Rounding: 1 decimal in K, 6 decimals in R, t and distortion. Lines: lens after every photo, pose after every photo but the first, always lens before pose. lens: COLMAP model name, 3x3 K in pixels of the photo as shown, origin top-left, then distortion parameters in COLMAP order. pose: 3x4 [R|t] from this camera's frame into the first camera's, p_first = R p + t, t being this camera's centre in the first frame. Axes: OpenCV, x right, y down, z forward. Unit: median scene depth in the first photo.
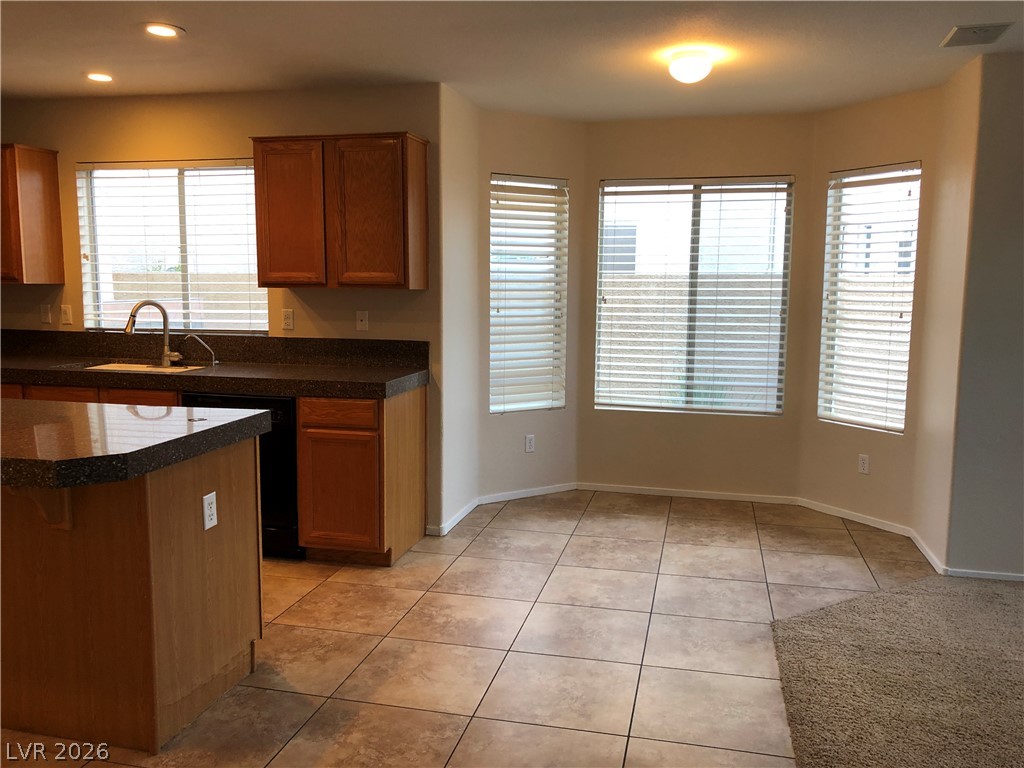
lens RADIAL K [[835.8, 0, 519.0], [0, 835.8, 382.0], [0, 0, 1]] dist [0.050523, -0.052880]
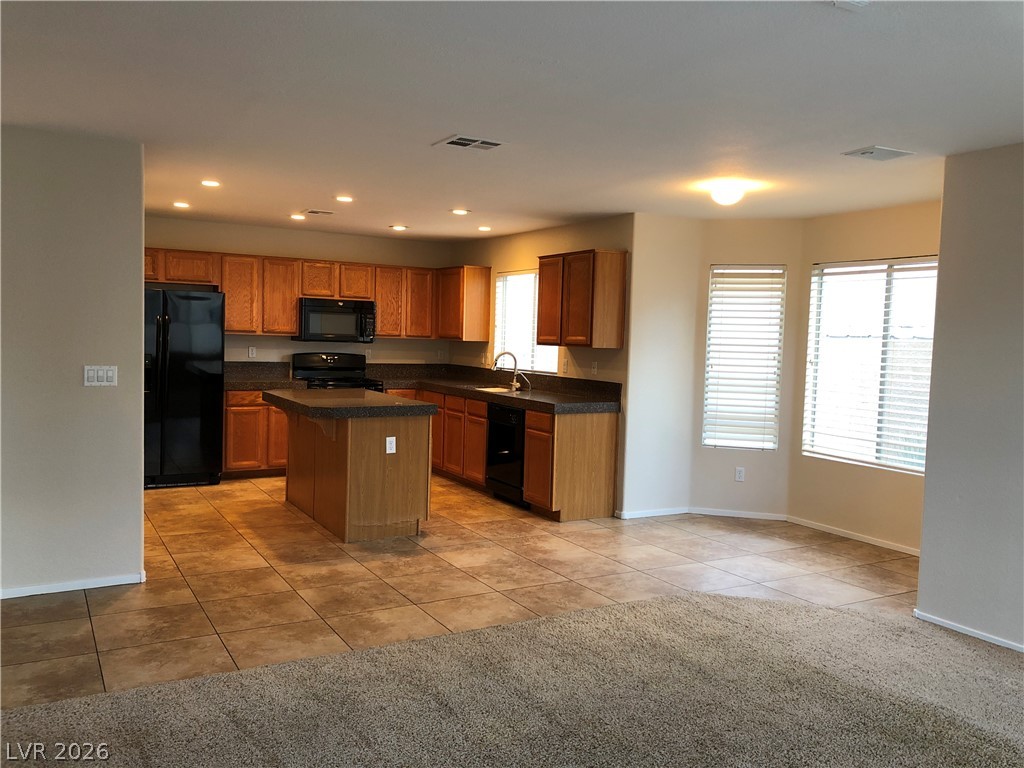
lens RADIAL K [[835.8, 0, 510.4], [0, 835.8, 376.5], [0, 0, 1]] dist [0.050523, -0.052880]
pose [[0.681383, 0.049720, -0.730236, 0.796433], [-0.110490, 0.993244, -0.035470, 0.012450], [0.723539, 0.104852, 0.682274, -0.143377]]
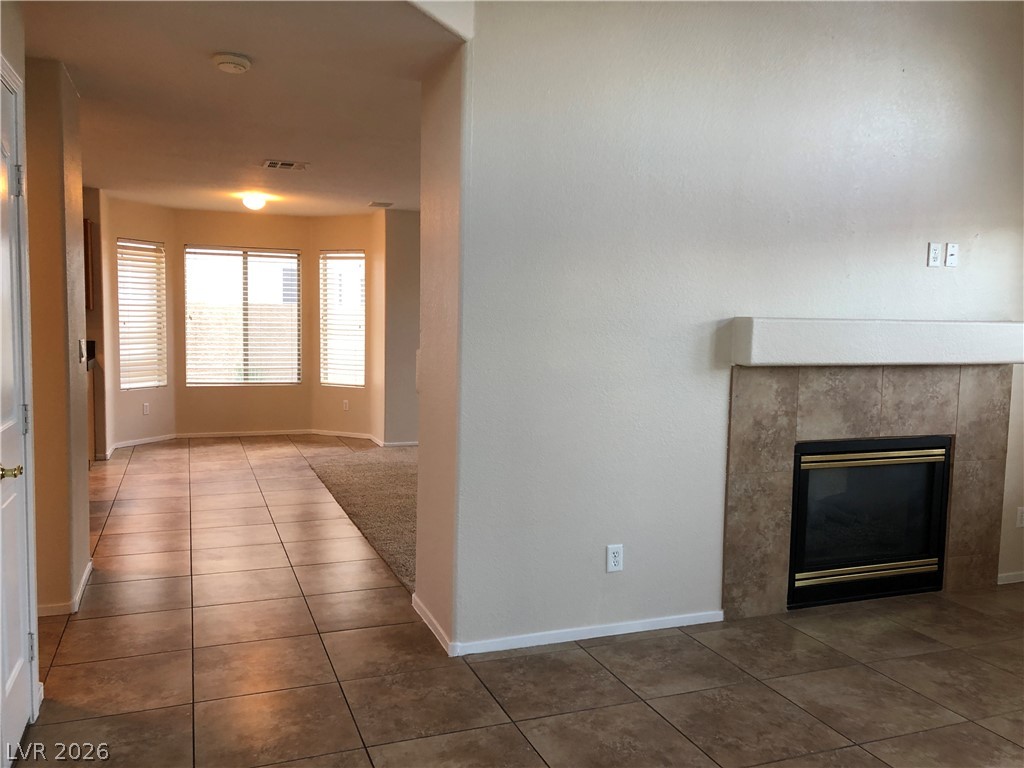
lens RADIAL K [[835.8, 0, 516.7], [0, 835.8, 386.0], [0, 0, 1]] dist [0.050523, -0.052880]
pose [[0.823477, -0.038189, 0.566063, -0.354742], [0.055010, 0.998405, -0.012669, 0.103451], [-0.564677, 0.041572, 0.824264, -0.809139]]
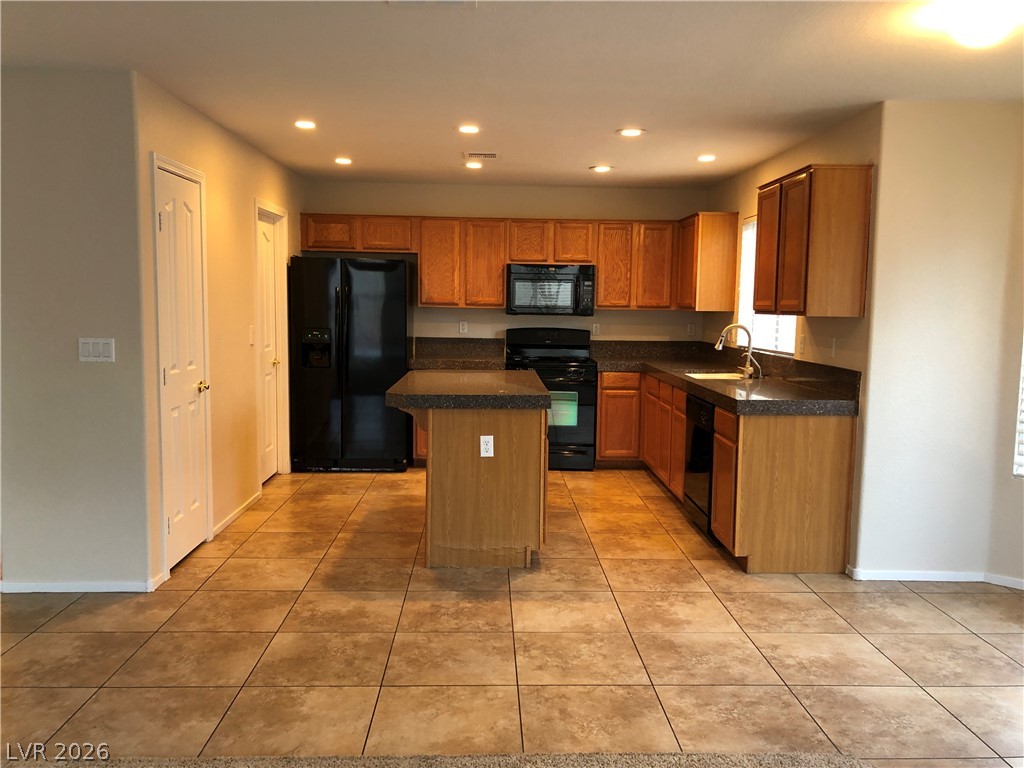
lens RADIAL K [[835.8, 0, 511.8], [0, 835.8, 381.8], [0, 0, 1]] dist [0.050523, -0.052880]
pose [[0.258651, 0.086469, -0.962093, 0.681303], [-0.127919, 0.990280, 0.054612, -0.037276], [0.957464, 0.108945, 0.267198, 0.346231]]
